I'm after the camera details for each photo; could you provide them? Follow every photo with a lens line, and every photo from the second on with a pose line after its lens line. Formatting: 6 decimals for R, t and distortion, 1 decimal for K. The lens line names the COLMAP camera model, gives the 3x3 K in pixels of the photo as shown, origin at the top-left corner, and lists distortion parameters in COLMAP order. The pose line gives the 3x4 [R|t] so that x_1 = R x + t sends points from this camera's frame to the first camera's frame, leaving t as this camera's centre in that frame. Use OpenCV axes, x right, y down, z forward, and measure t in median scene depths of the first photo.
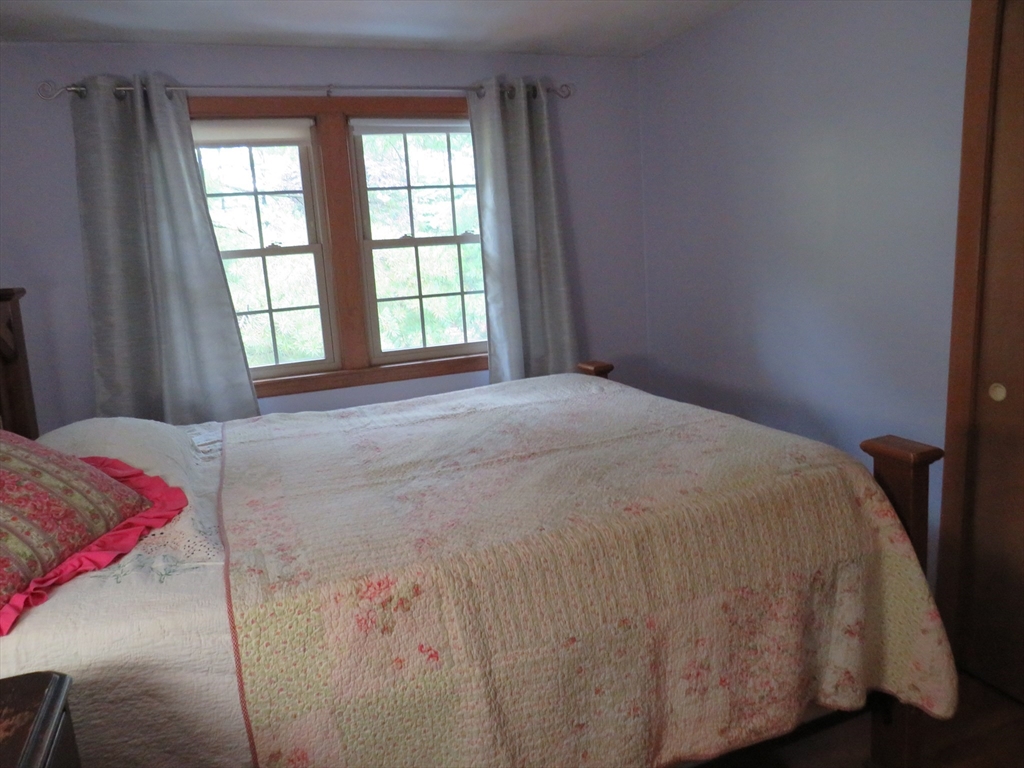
lens RADIAL K [[716.1, 0, 511.9], [0, 716.1, 380.6], [0, 0, 1]] dist [-0.043793, 0.023342]
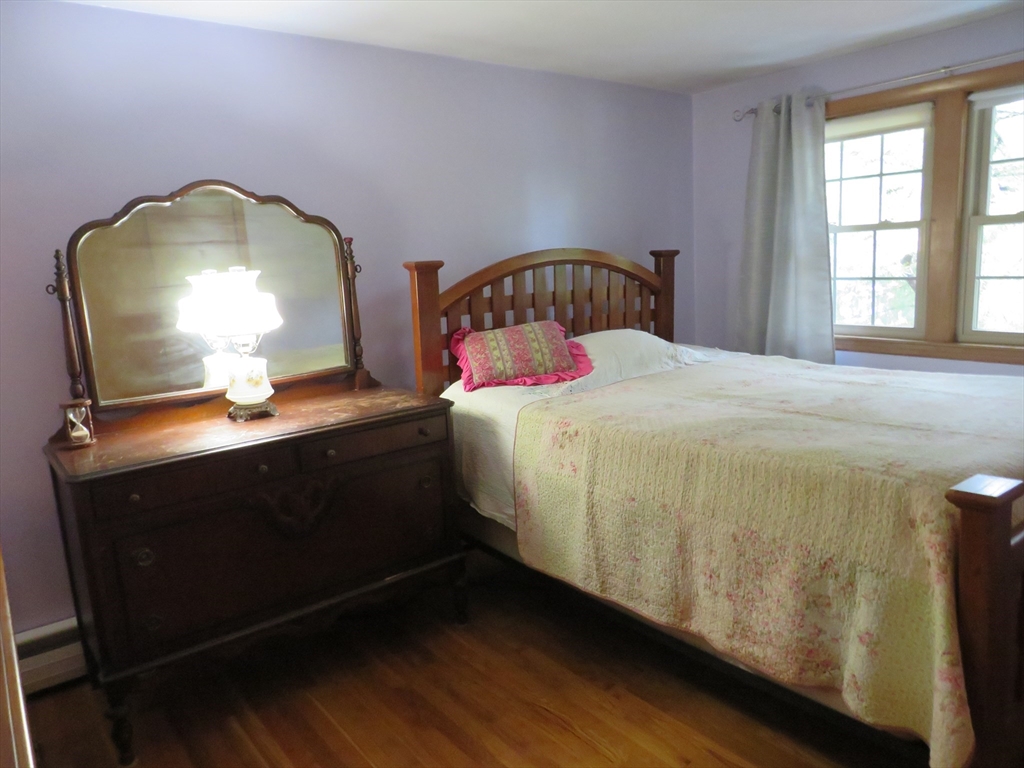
lens RADIAL K [[716.1, 0, 508.8], [0, 716.1, 384.4], [0, 0, 1]] dist [-0.043793, 0.023342]
pose [[0.314422, 0.216174, -0.924341, 1.261358], [-0.145189, 0.973221, 0.178218, -0.110787], [0.938114, 0.078168, 0.337389, 0.172932]]
